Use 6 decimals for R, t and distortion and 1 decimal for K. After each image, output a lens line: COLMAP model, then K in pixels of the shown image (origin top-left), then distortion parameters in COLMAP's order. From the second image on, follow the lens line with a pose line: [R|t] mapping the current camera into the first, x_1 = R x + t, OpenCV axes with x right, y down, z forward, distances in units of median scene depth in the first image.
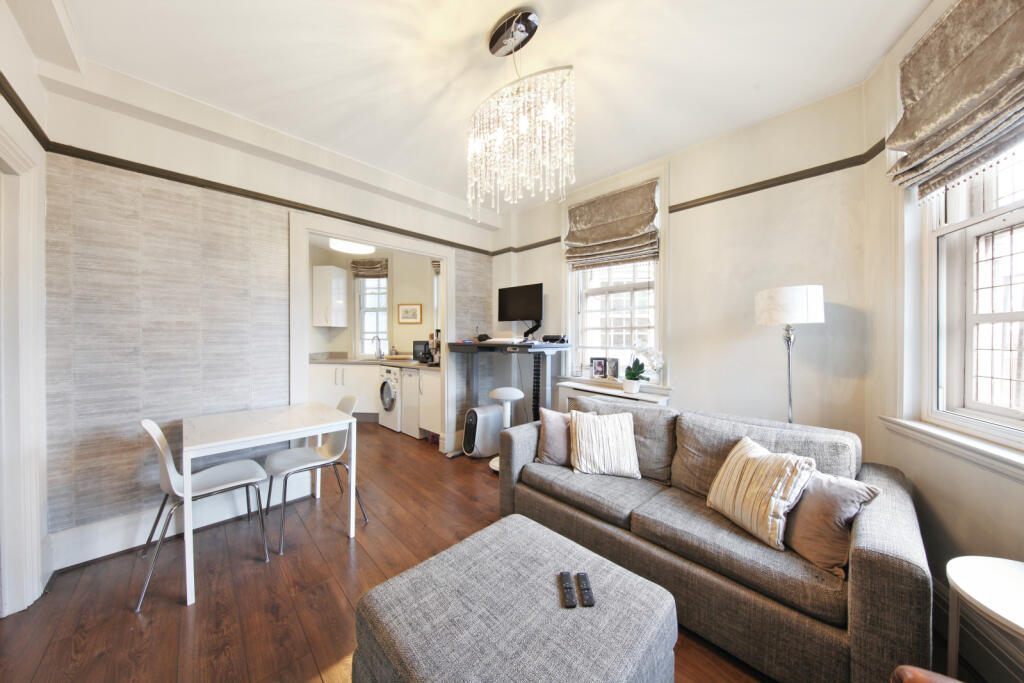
lens RADIAL K [[320.9, 0, 507.6], [0, 320.9, 335.9], [0, 0, 1]] dist [-0.001791, -0.000142]
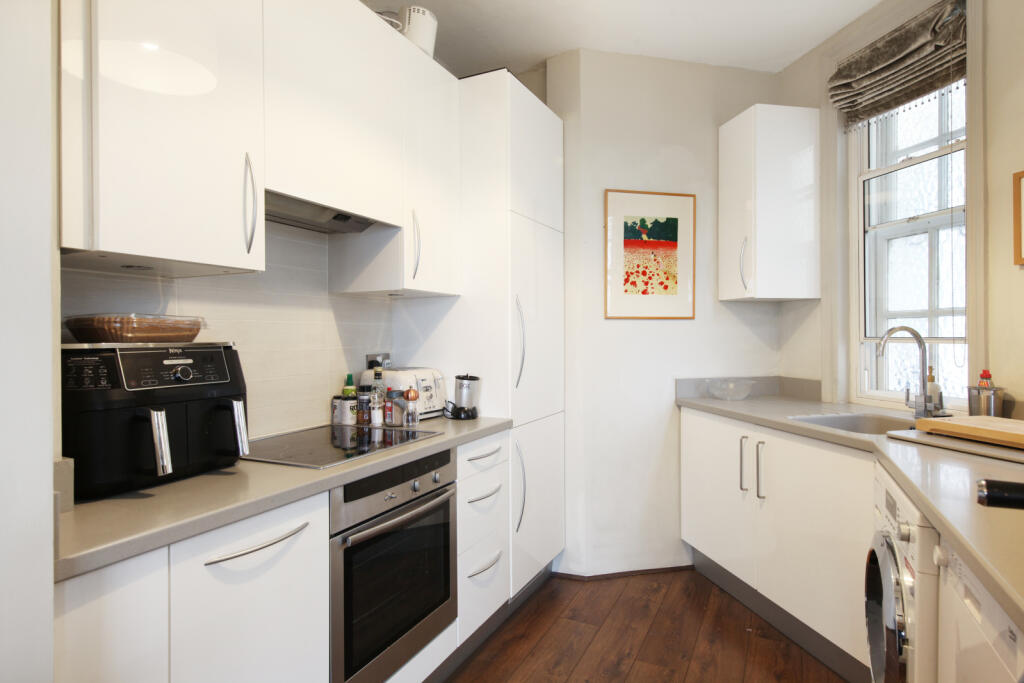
lens RADIAL K [[573.7, 0, 510.6], [0, 573.7, 338.4], [0, 0, 1]] dist [-0.000052, -0.000255]
pose [[0.321580, 0.007485, -0.946853, -0.086006], [-0.000462, 0.999970, 0.007748, 0.006343], [0.946882, -0.002054, 0.321574, 0.552561]]
